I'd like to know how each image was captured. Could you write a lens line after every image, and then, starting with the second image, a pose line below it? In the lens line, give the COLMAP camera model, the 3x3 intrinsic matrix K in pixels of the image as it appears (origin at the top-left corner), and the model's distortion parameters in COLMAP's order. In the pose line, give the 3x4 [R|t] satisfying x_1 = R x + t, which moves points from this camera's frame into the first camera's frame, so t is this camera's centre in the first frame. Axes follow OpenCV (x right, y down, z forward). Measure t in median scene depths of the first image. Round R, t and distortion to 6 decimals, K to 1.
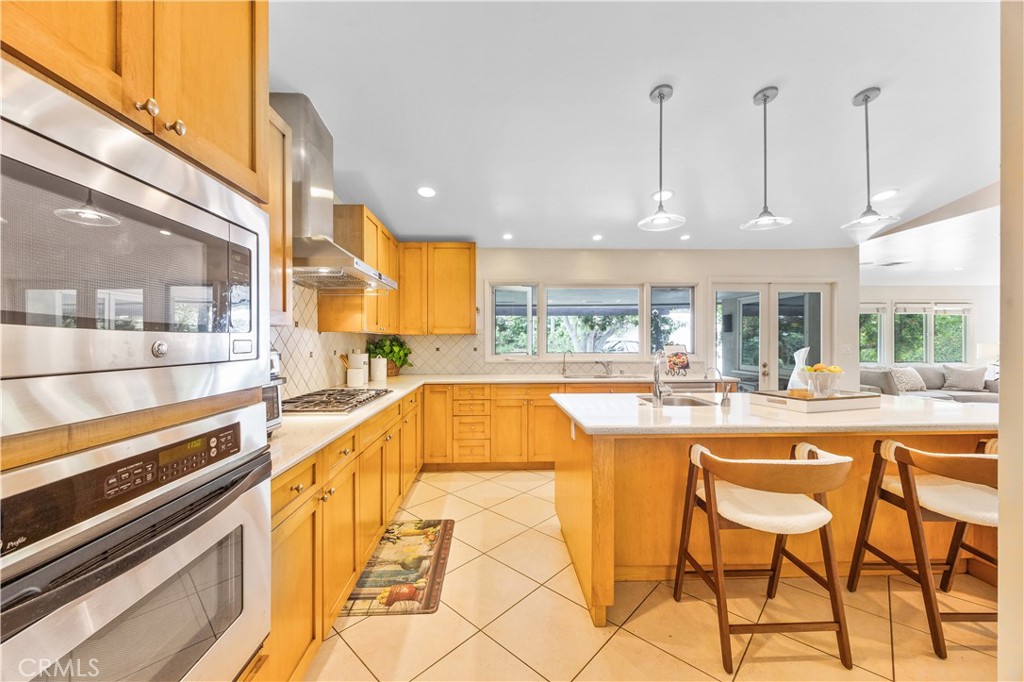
lens RADIAL K [[391.5, 0, 508.6], [0, 391.5, 341.2], [0, 0, 1]] dist [-0.003812, 0.000400]
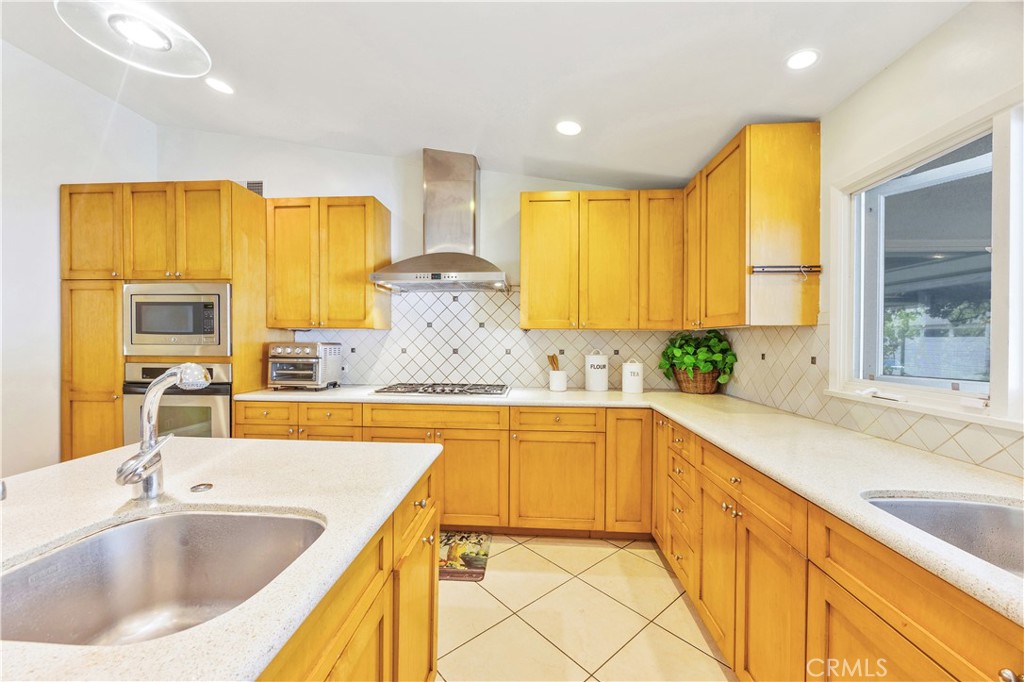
lens RADIAL K [[391.5, 0, 510.0], [0, 391.5, 341.0], [0, 0, 1]] dist [-0.003812, 0.000400]
pose [[-0.110855, 0.003556, -0.993830, 0.616331], [-0.005000, 0.999979, 0.004135, -0.000721], [0.993824, 0.005428, -0.110835, 1.184682]]
